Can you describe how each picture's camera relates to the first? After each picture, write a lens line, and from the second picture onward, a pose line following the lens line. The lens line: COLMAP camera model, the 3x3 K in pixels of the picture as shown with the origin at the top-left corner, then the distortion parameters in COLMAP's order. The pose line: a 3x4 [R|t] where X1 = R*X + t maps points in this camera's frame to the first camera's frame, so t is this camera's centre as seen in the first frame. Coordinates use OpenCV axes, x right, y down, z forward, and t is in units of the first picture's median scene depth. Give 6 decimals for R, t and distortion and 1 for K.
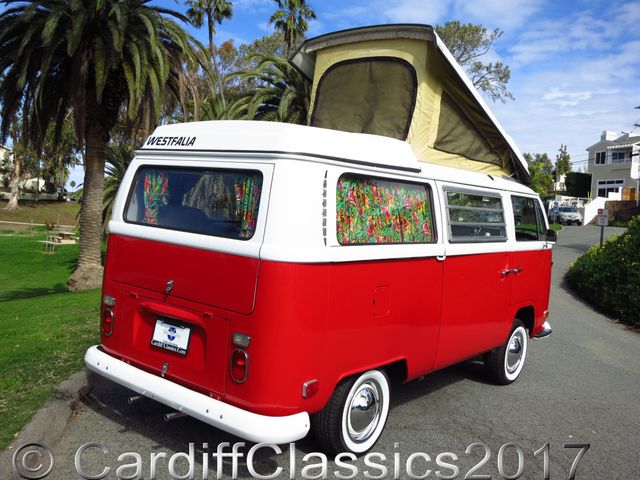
lens RADIAL K [[617.9, 0, 320.0], [0, 617.9, 240.0], [0, 0, 1]] dist [-0.060264, 0.007834]
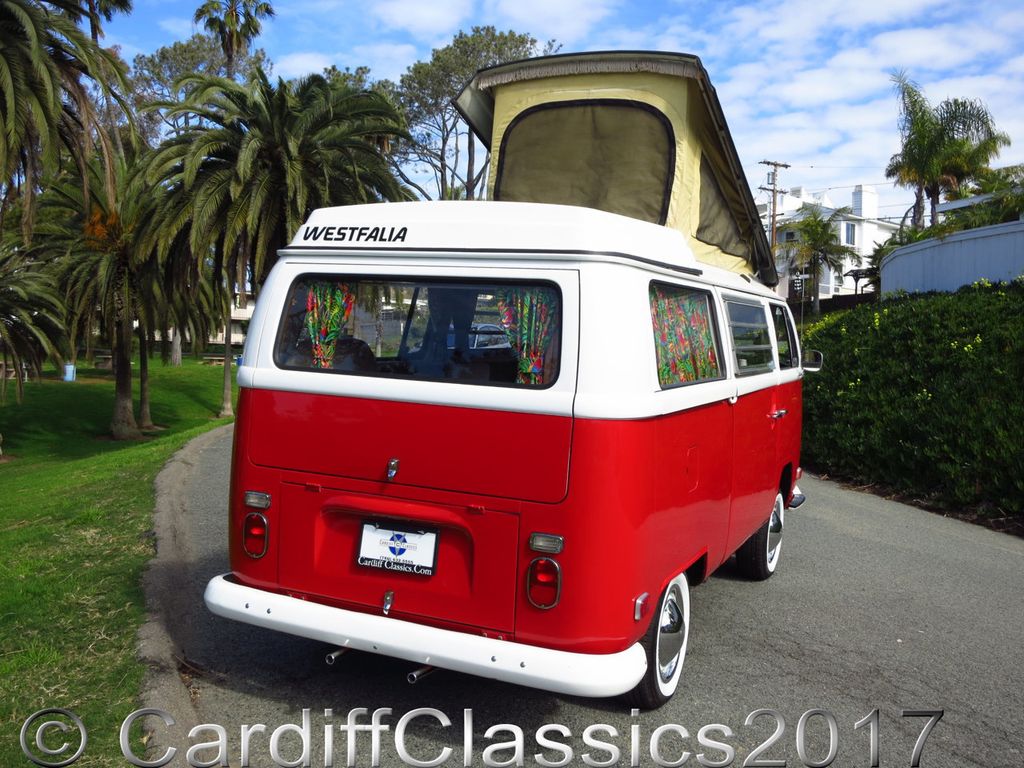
lens RADIAL K [[988.7, 0, 512.0], [0, 988.7, 384.0], [0, 0, 1]] dist [-0.060264, 0.007834]
pose [[0.969743, -0.048018, 0.239360, -0.066838], [0.045390, 0.998833, 0.016485, -0.003930], [-0.239872, -0.005122, 0.970791, 0.000286]]
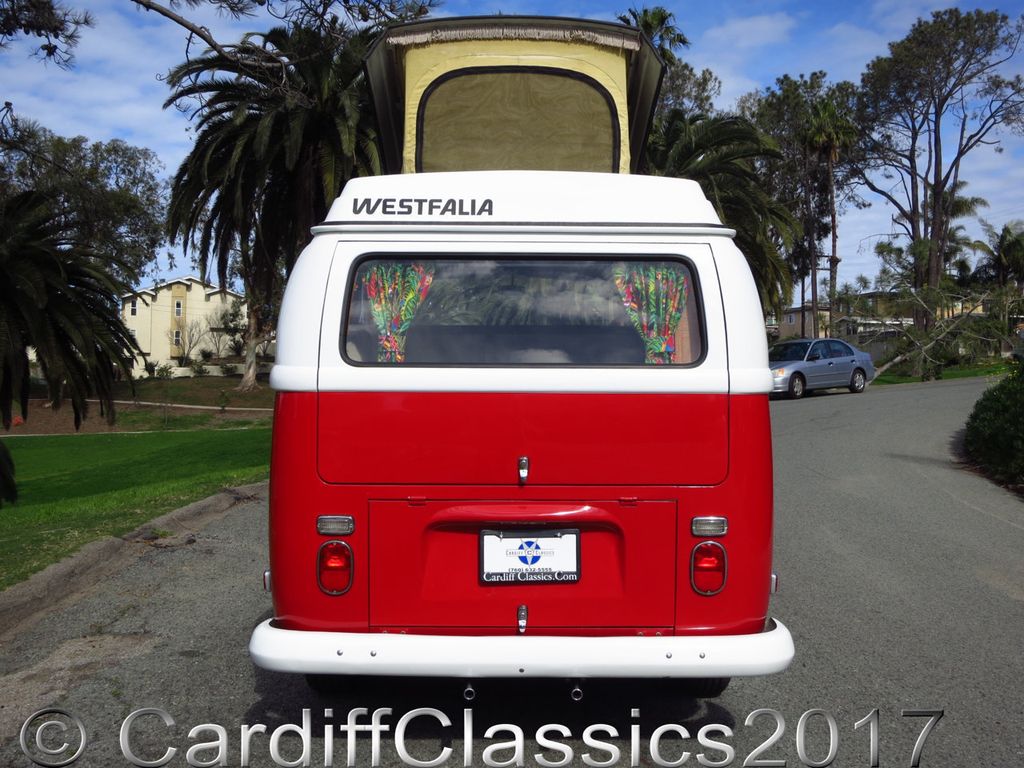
lens RADIAL K [[1100.7, 0, 512.0], [0, 1100.7, 384.0], [0, 0, 1]] dist [-0.066971, -0.025375]
pose [[0.969841, -0.064821, -0.234960, 0.147630], [0.056577, 0.997528, -0.041666, 0.034399], [0.237080, 0.027116, 0.971112, -0.230085]]
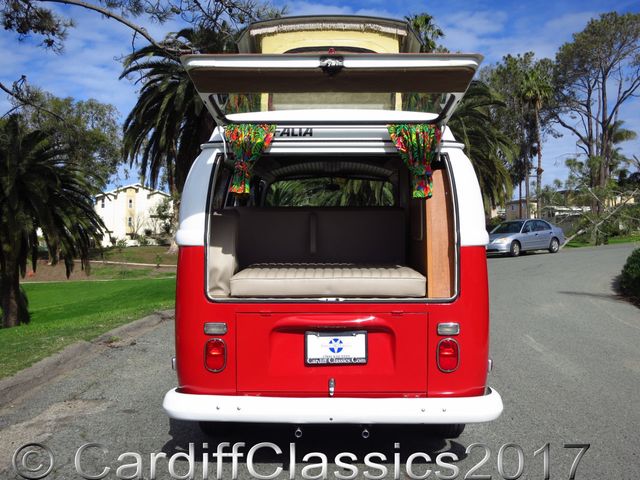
lens RADIAL K [[688.0, 0, 320.0], [0, 688.0, 240.0], [0, 0, 1]] dist [-0.066971, -0.025375]
pose [[0.962893, -0.073324, -0.259732, 0.151343], [0.060441, 0.996528, -0.057257, 0.037092], [0.263029, 0.039434, 0.963982, -0.230174]]
